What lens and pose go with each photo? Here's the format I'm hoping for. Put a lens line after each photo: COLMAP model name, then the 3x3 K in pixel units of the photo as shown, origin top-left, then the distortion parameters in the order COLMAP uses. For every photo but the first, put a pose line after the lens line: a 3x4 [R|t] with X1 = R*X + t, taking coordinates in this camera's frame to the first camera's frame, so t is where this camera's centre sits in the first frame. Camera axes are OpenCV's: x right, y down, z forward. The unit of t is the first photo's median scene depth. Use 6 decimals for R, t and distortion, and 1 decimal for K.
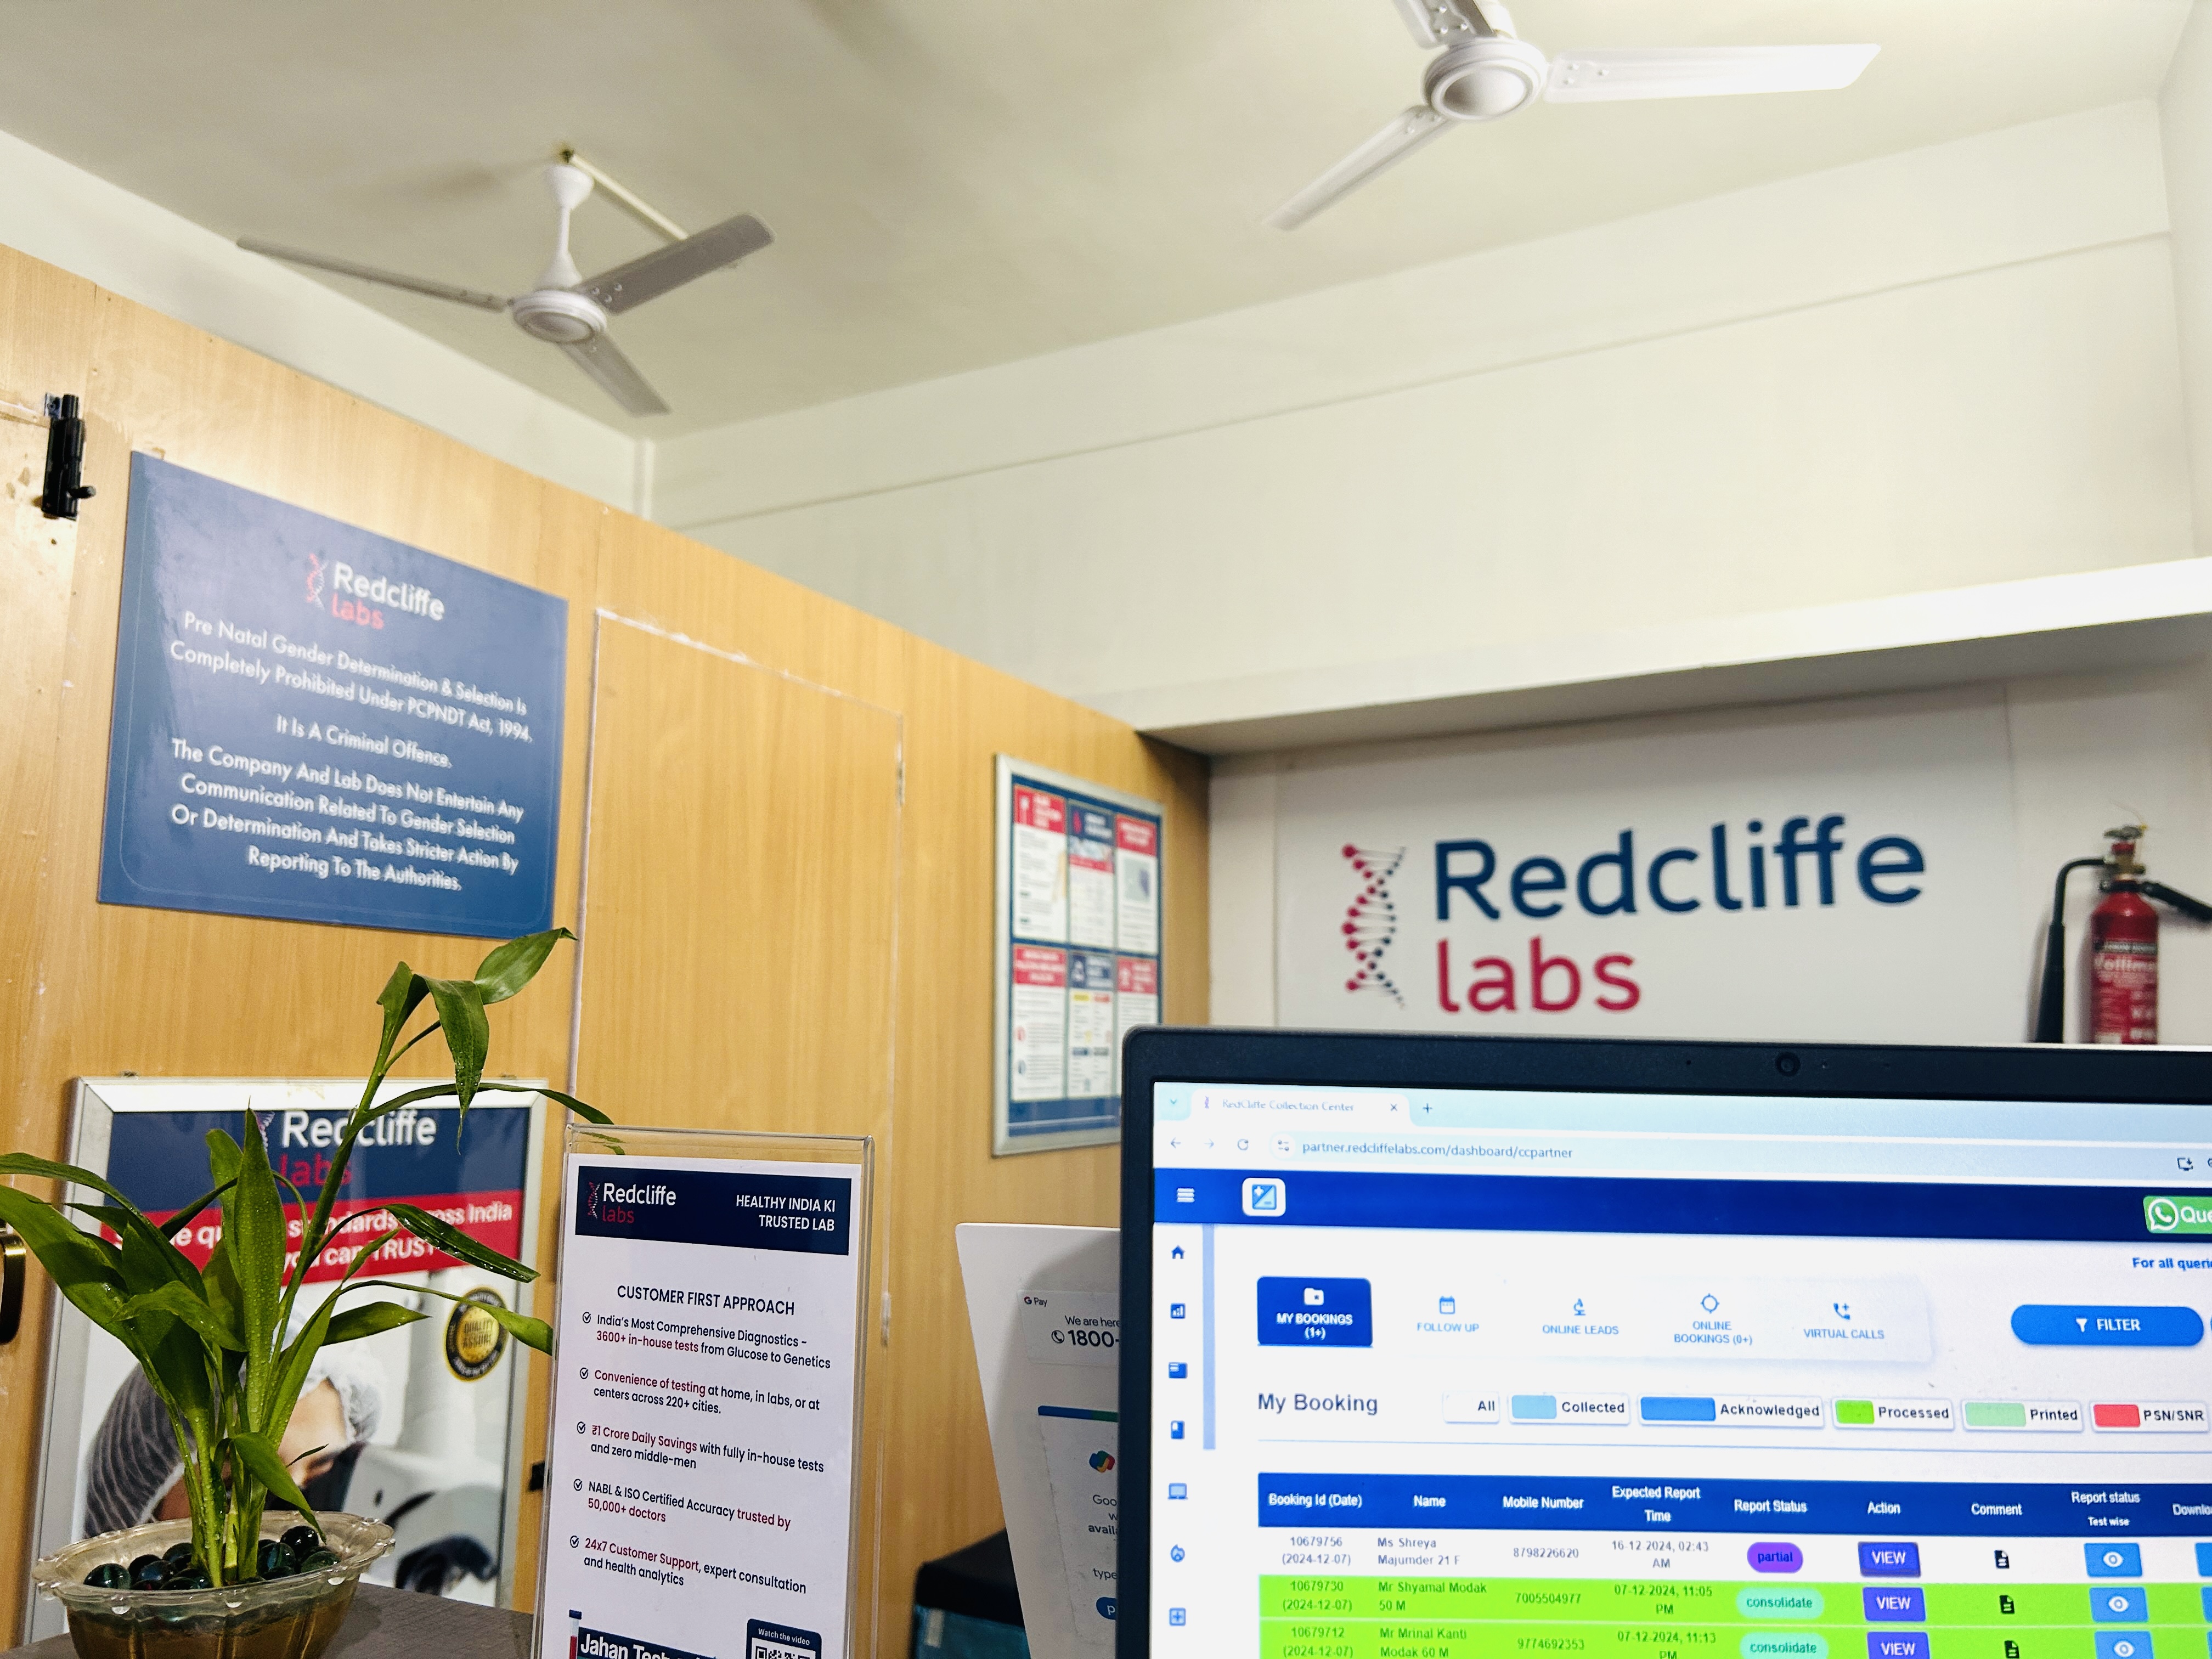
lens RADIAL K [[1690.4, 0, 1108.3], [0, 1690.4, 842.6], [0, 0, 1]] dist [0.005011, -0.027320]
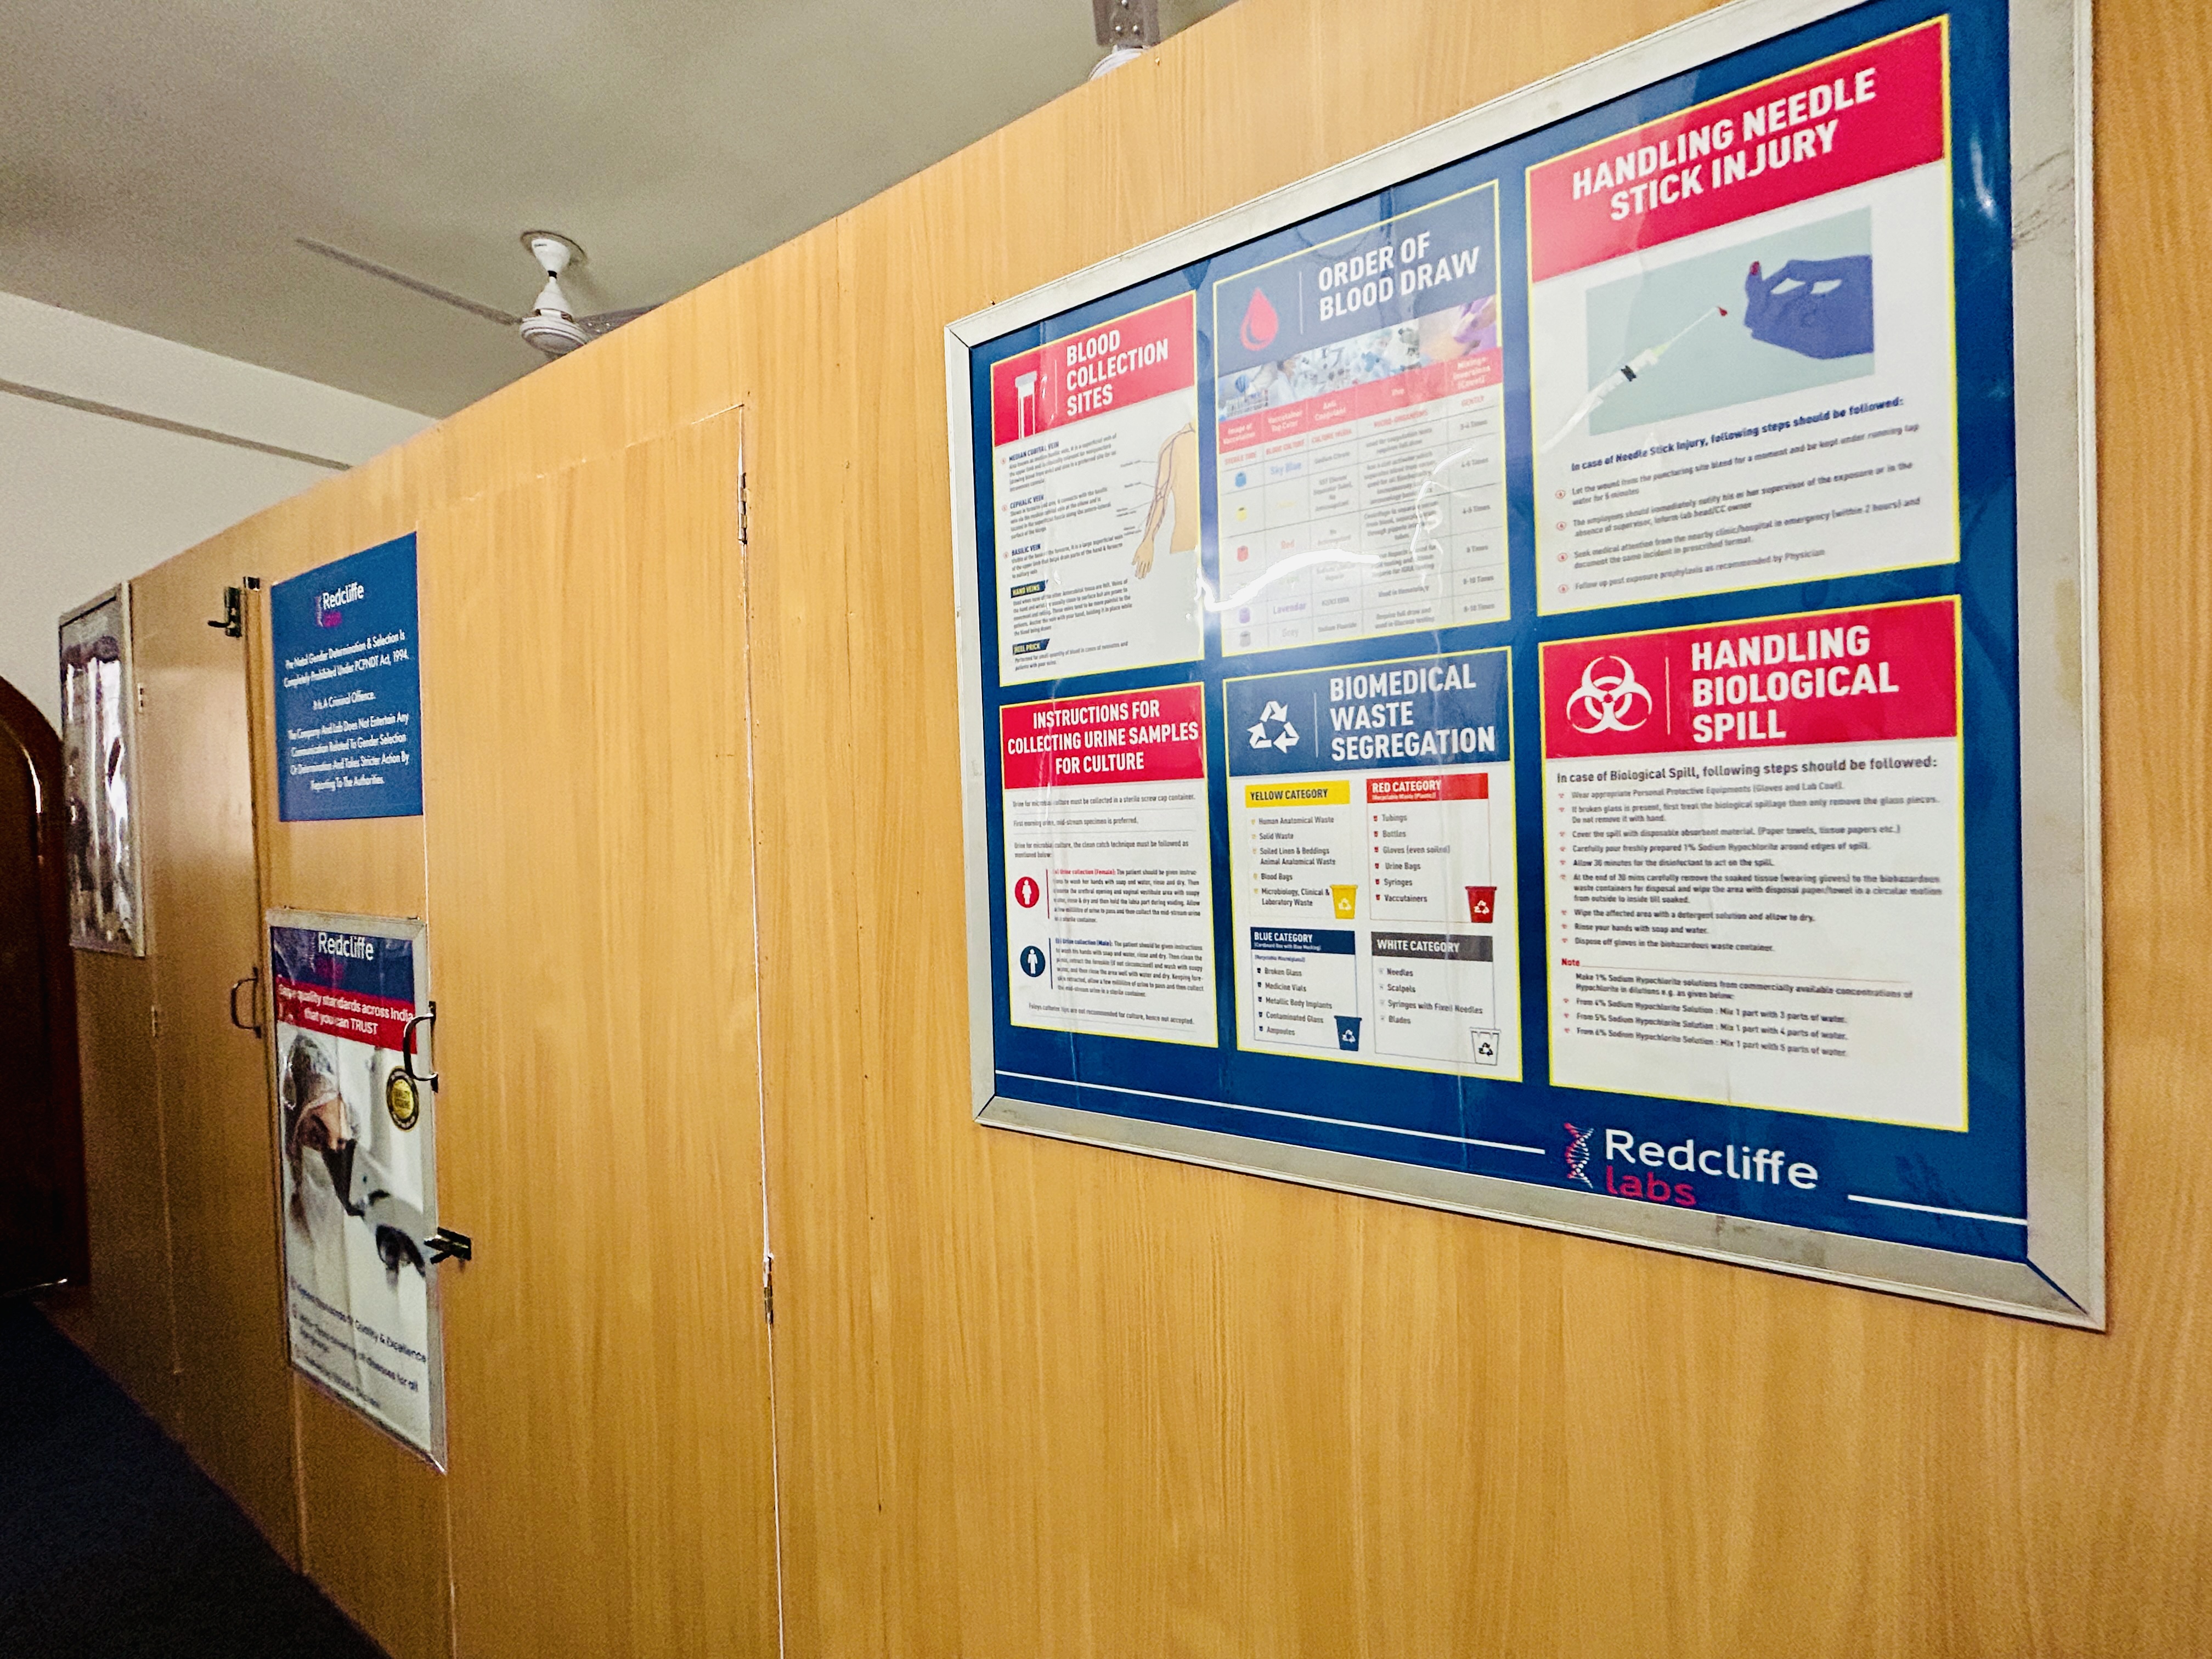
lens RADIAL K [[900.5, 0, 1110.7], [0, 900.5, 839.7], [0, 0, 1]] dist [-0.002398, 0.000272]
pose [[-0.083315, 0.018468, -0.996352, 0.310483], [0.150825, 0.988544, 0.005711, 0.160073], [0.985043, -0.149799, -0.085146, 1.650635]]
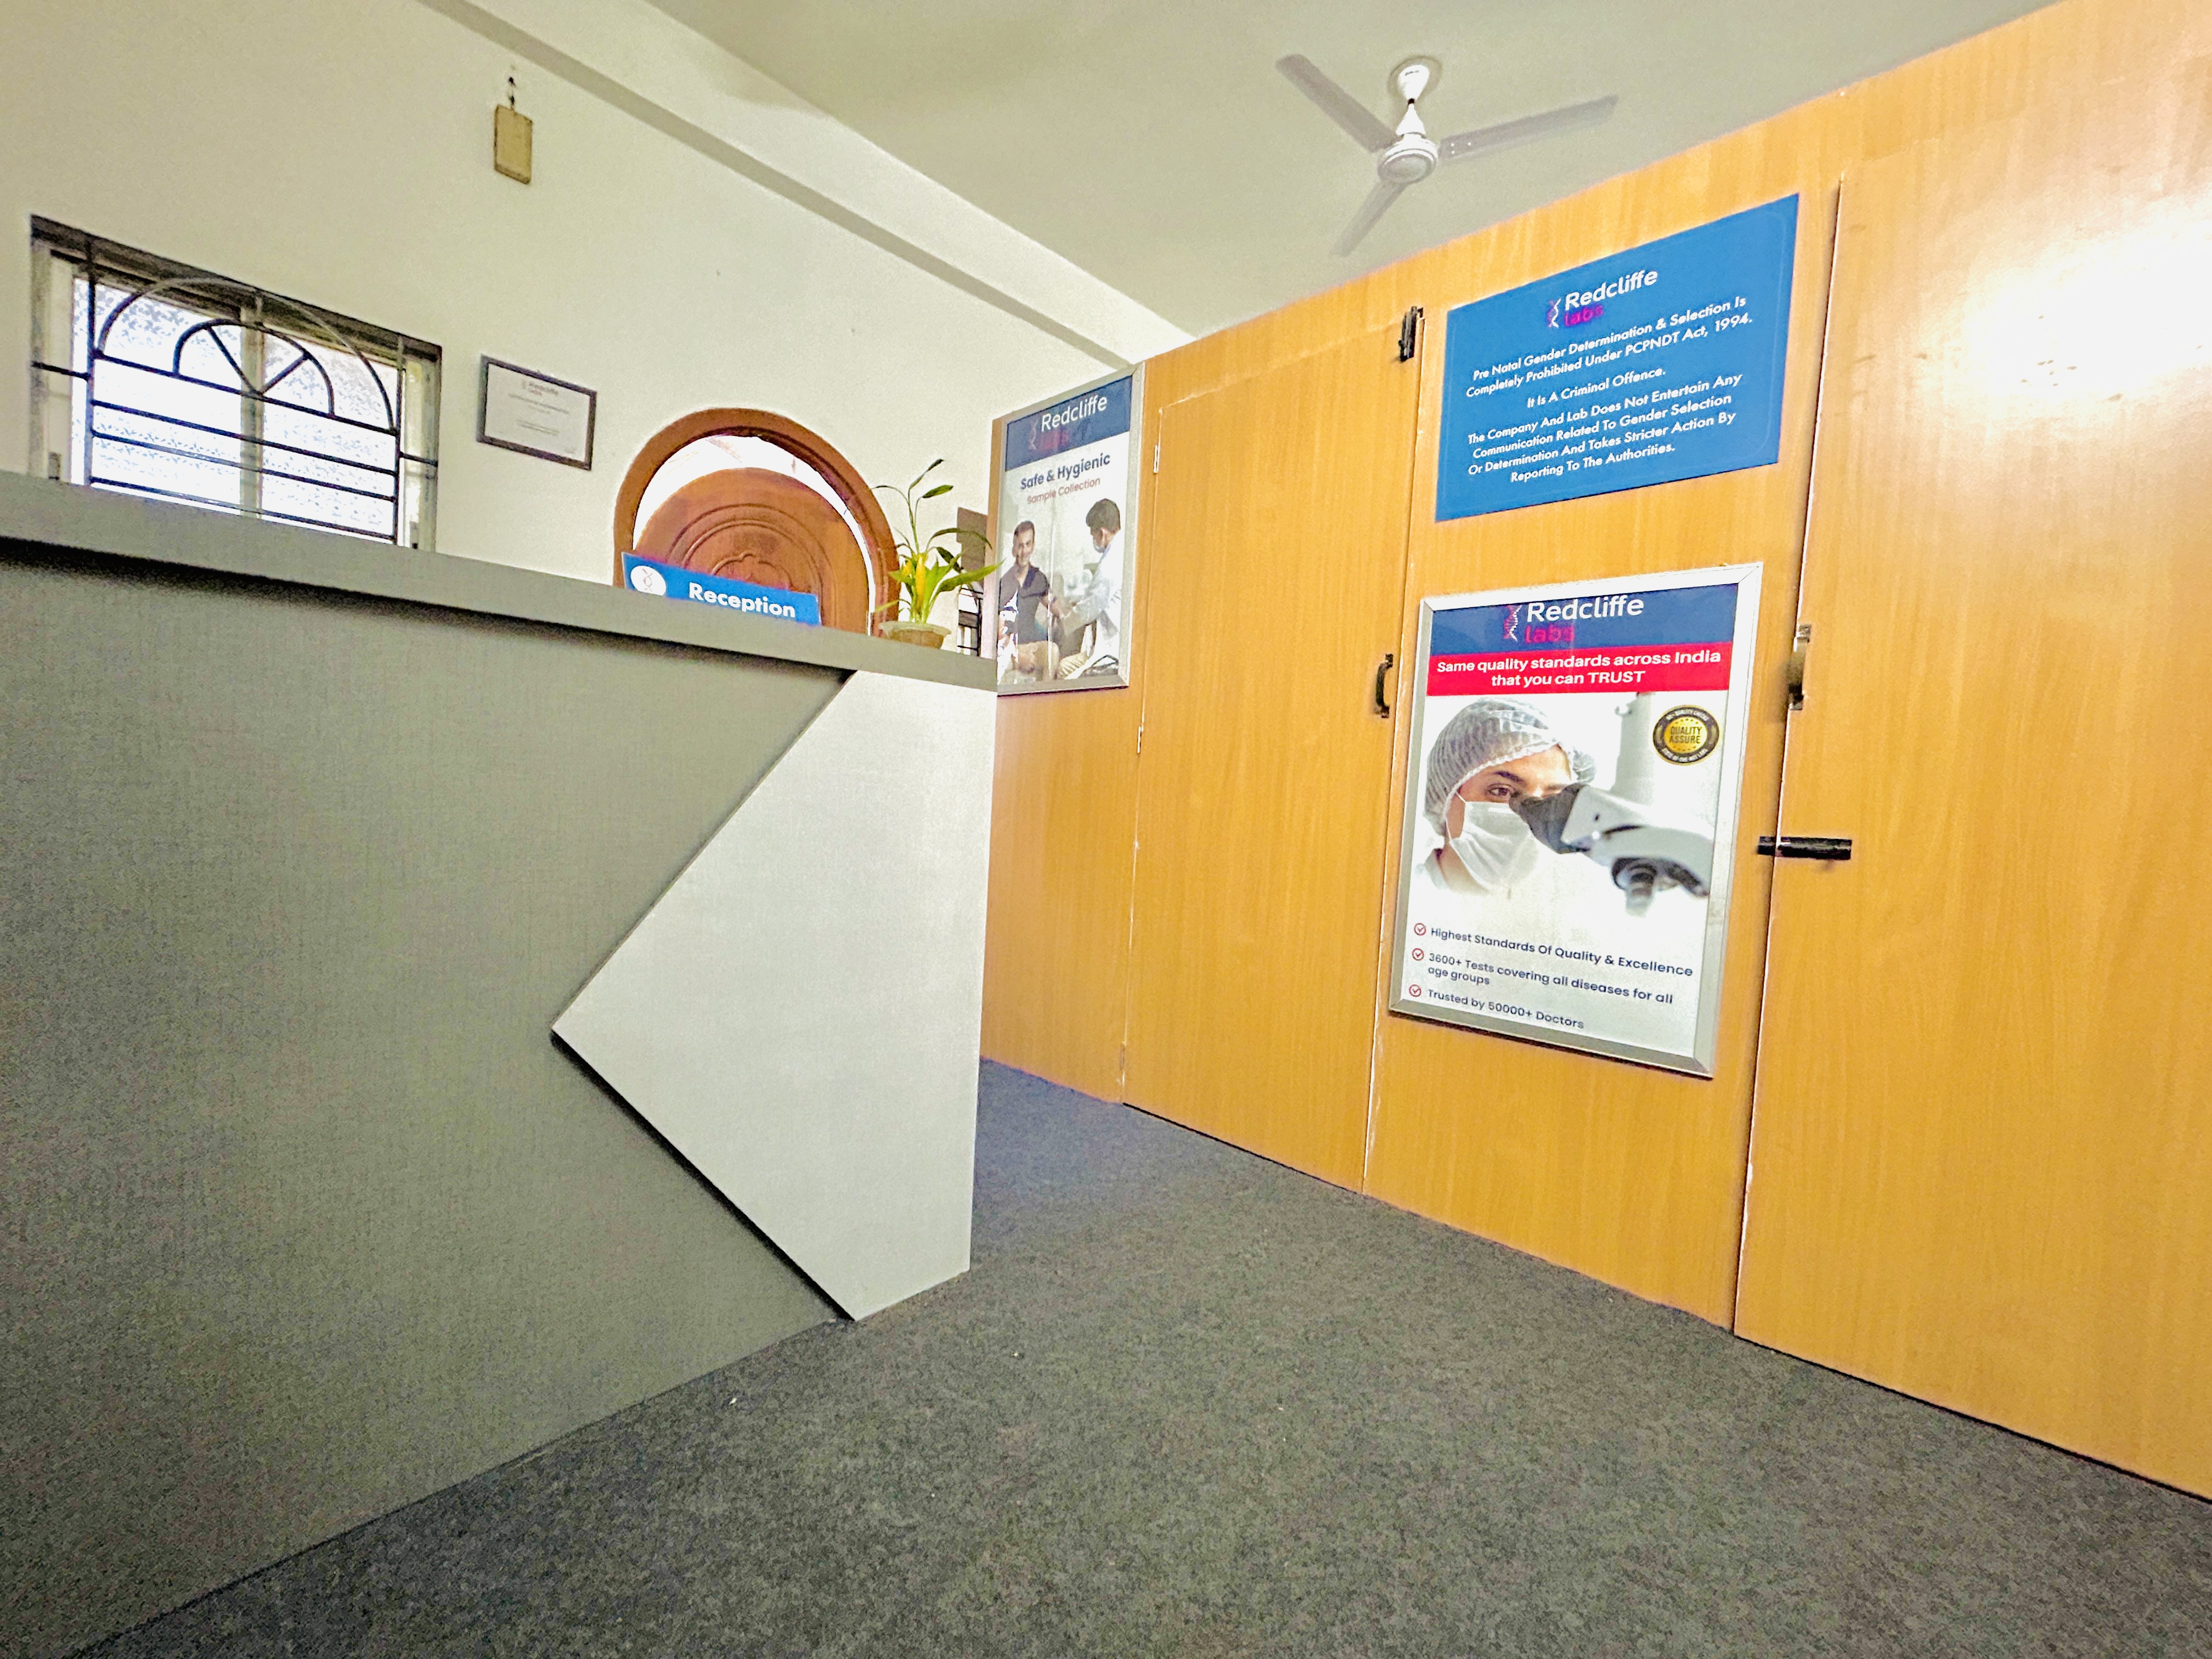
lens RADIAL K [[887.4, 0, 1129.2], [0, 887.4, 819.0], [0, 0, 1]] dist [-0.002836, 0.015130]
pose [[-0.270898, 0.008009, -0.962575, 0.530734], [0.076586, 0.996975, -0.013259, 0.333808], [0.959557, -0.077312, -0.270692, 0.718054]]
